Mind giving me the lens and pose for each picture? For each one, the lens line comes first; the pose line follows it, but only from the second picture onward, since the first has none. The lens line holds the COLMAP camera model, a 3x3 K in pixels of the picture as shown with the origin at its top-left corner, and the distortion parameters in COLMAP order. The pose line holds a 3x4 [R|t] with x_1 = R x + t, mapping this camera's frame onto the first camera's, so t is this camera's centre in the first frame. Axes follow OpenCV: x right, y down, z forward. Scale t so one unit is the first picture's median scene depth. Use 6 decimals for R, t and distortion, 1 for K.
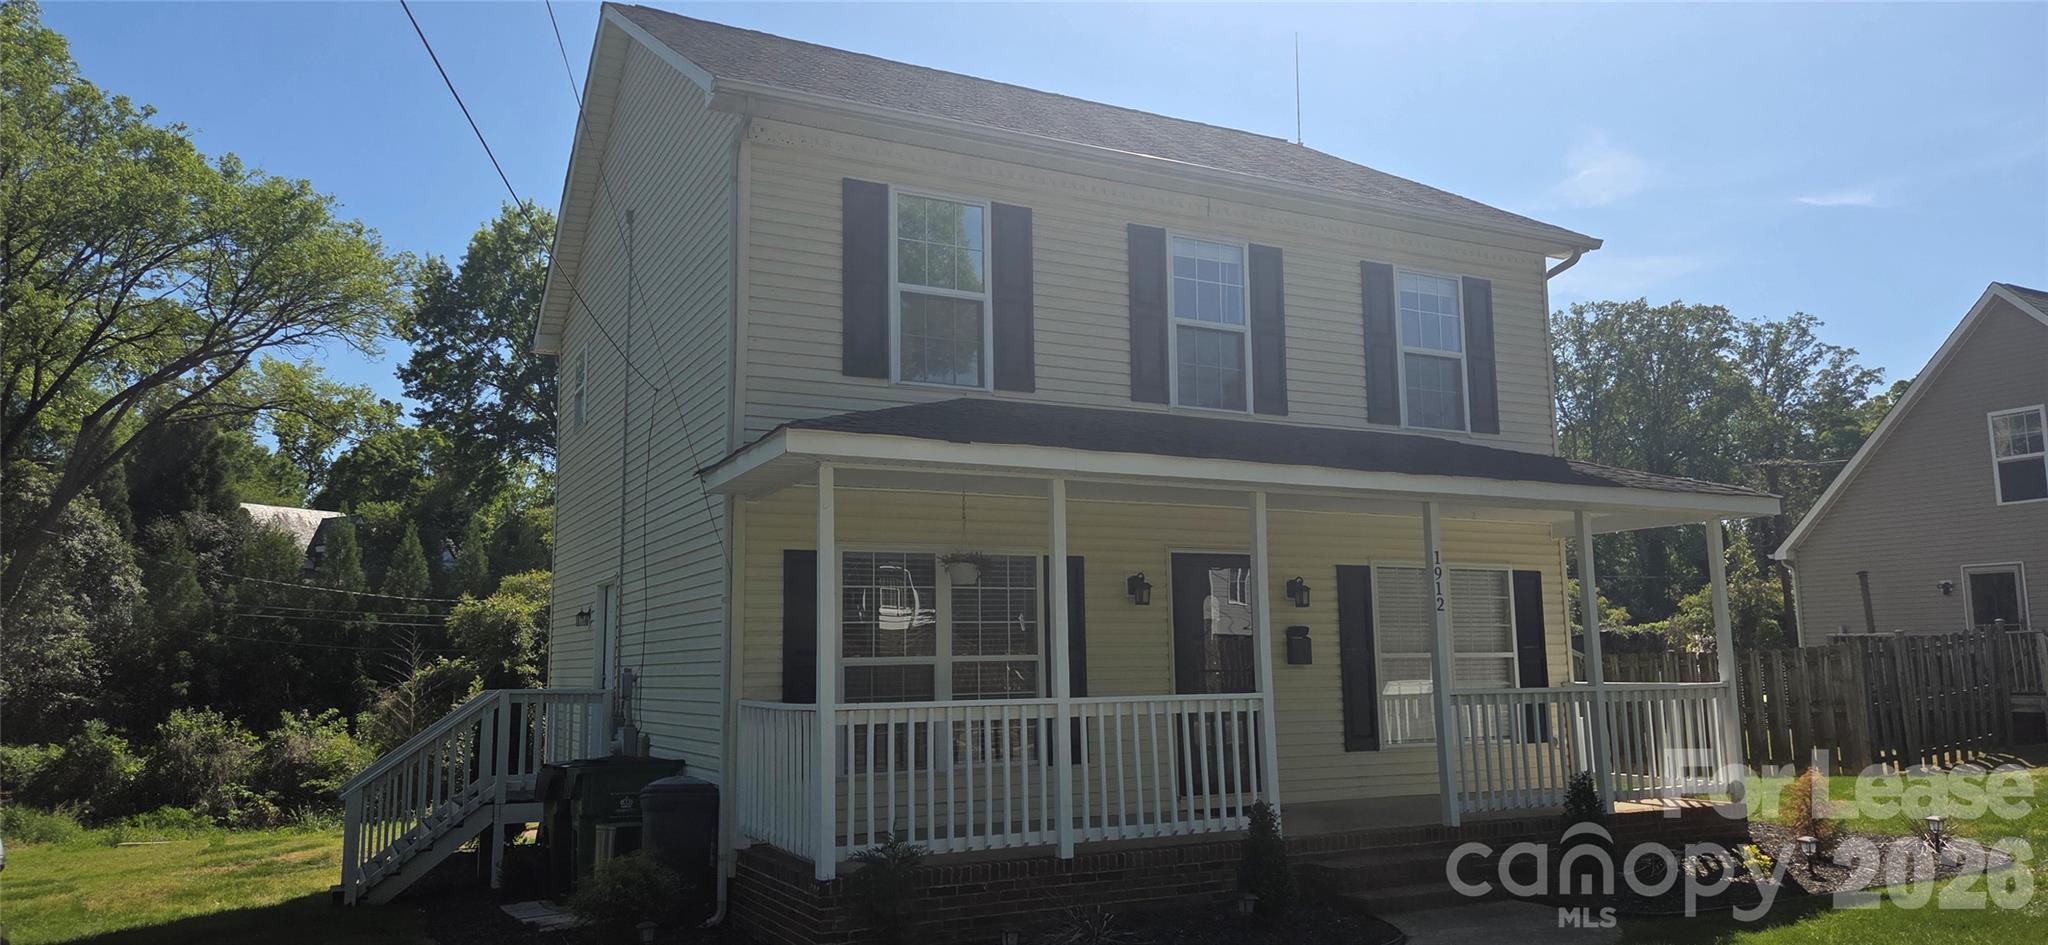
lens RADIAL K [[1300.7, 0, 1023.0], [0, 1300.7, 476.3], [0, 0, 1]] dist [-0.000953, -0.000286]
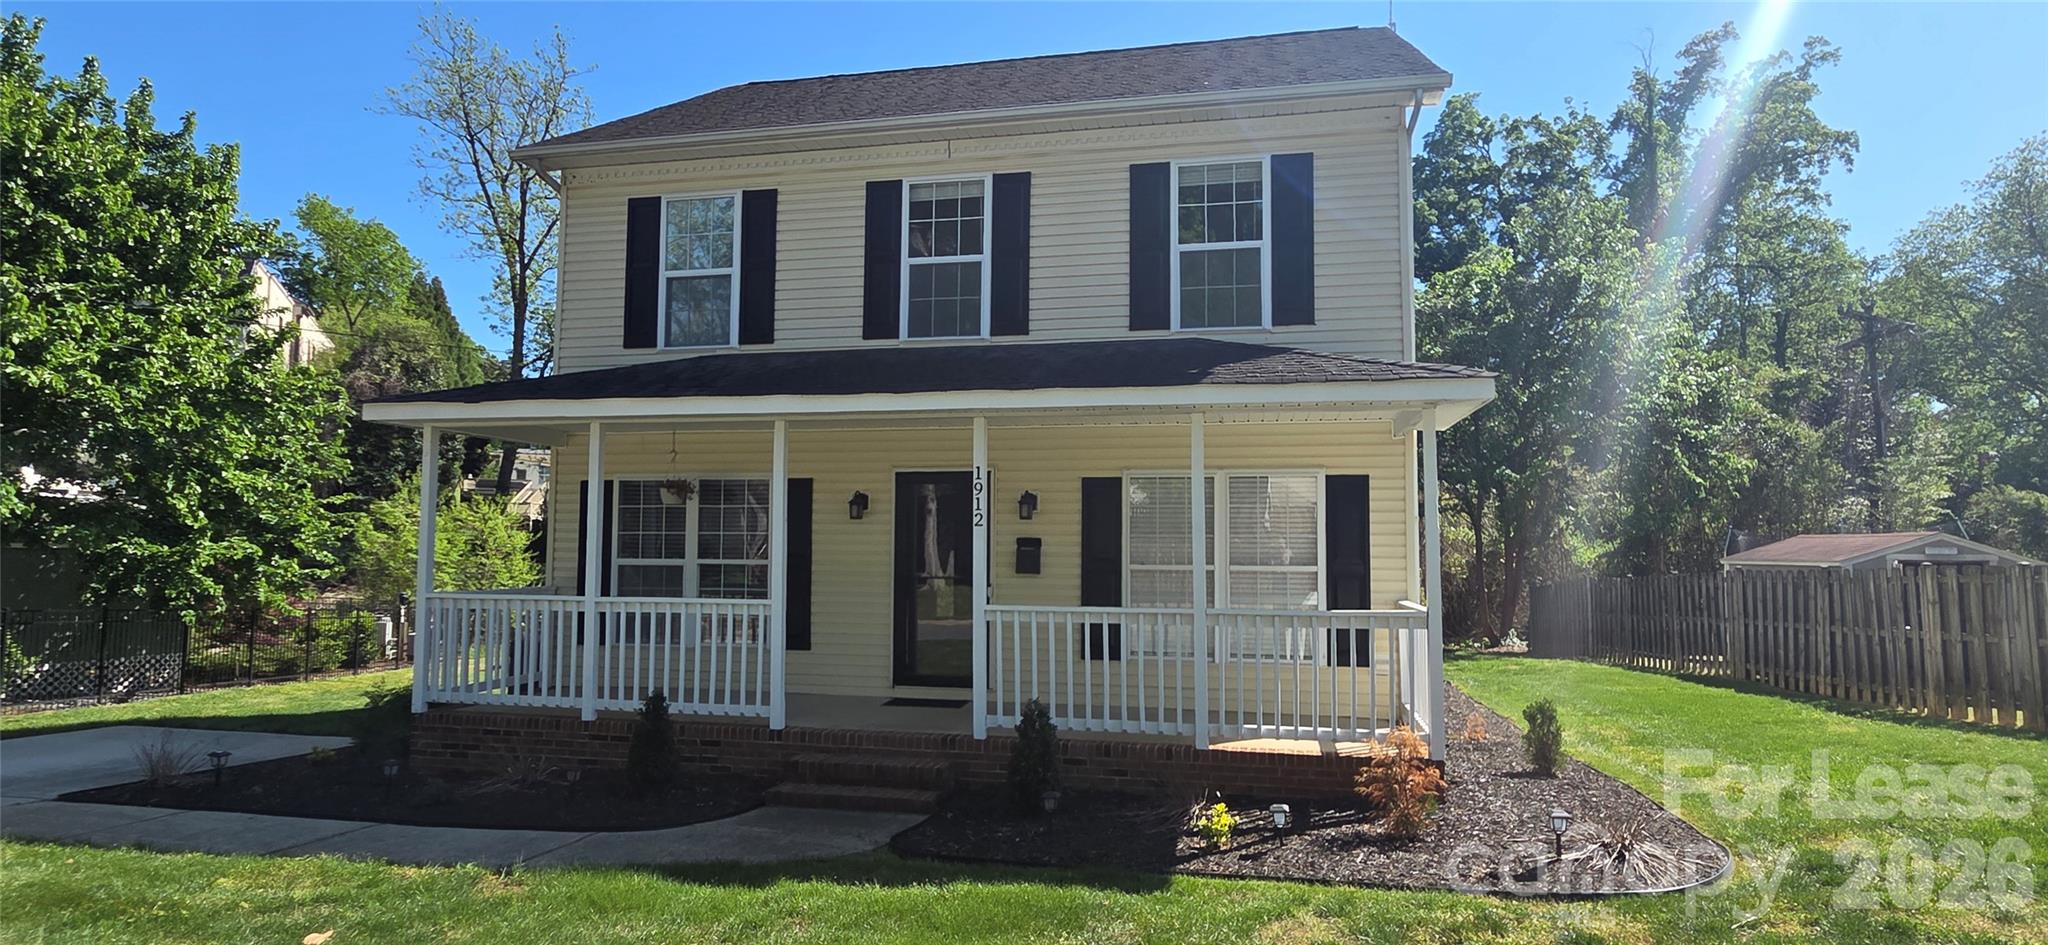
lens RADIAL K [[1040.6, 0, 1023.6], [0, 1040.6, 467.5], [0, 0, 1]] dist [0.000436, 0.000026]
pose [[0.788751, -0.038929, -0.613479, 0.755749], [0.065847, 0.997601, 0.021356, 0.043668], [0.611176, -0.057240, 0.789423, 0.365228]]
